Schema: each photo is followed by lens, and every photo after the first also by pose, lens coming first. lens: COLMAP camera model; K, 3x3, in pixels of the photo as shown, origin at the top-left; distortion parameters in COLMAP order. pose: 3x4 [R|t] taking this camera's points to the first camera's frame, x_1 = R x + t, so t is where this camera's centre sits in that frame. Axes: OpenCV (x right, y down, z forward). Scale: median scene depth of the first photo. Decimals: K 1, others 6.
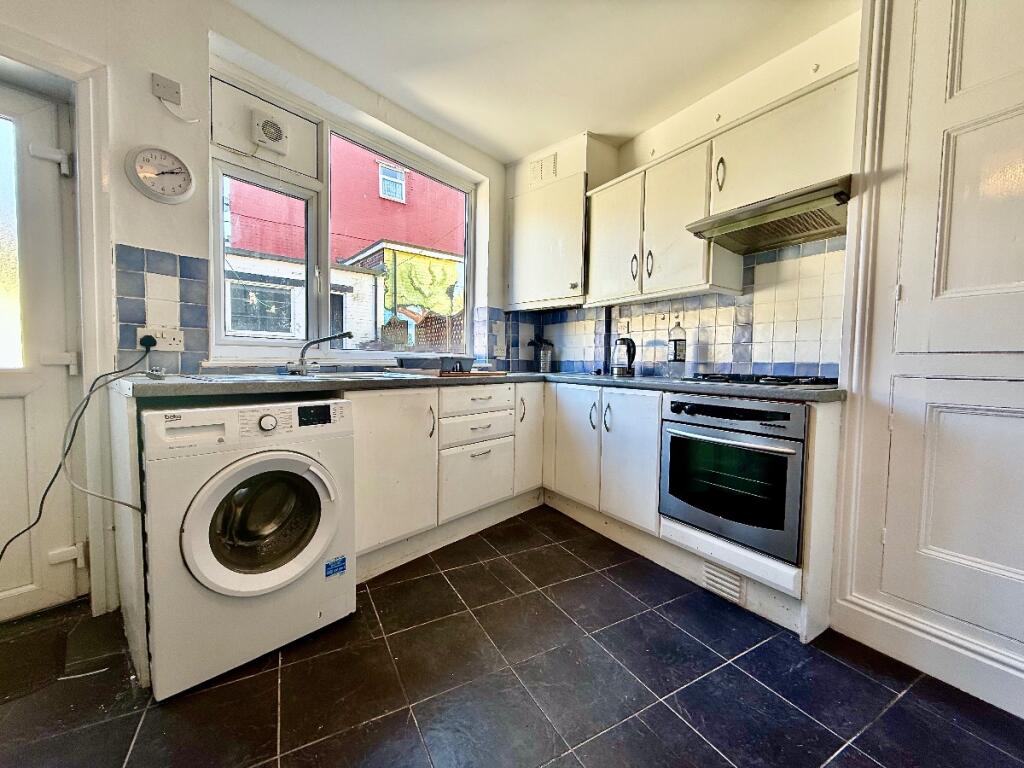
lens RADIAL K [[410.7, 0, 512.0], [0, 410.7, 384.0], [0, 0, 1]] dist [0.001588, 0.000163]
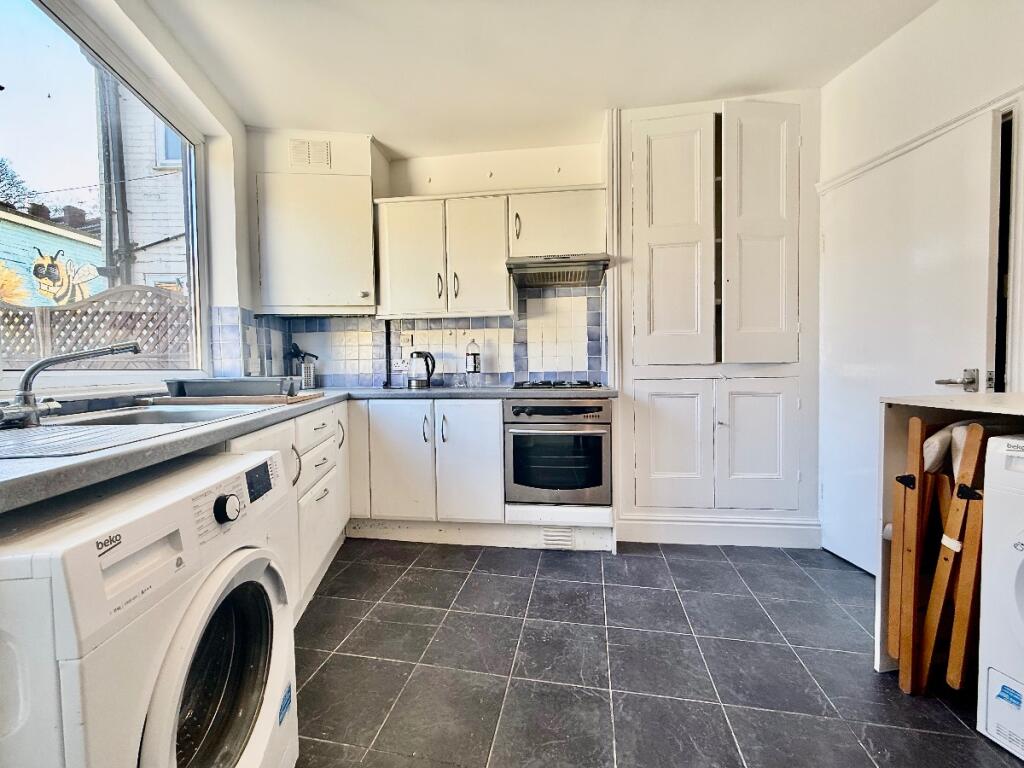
lens RADIAL K [[412.1, 0, 512.0], [0, 412.1, 384.0], [0, 0, 1]] dist [-0.000992, 0.000118]
pose [[0.637691, -0.052886, 0.768474, -0.451960], [0.063736, 0.997842, 0.015782, -0.036592], [-0.767651, 0.038915, 0.639686, 0.187298]]
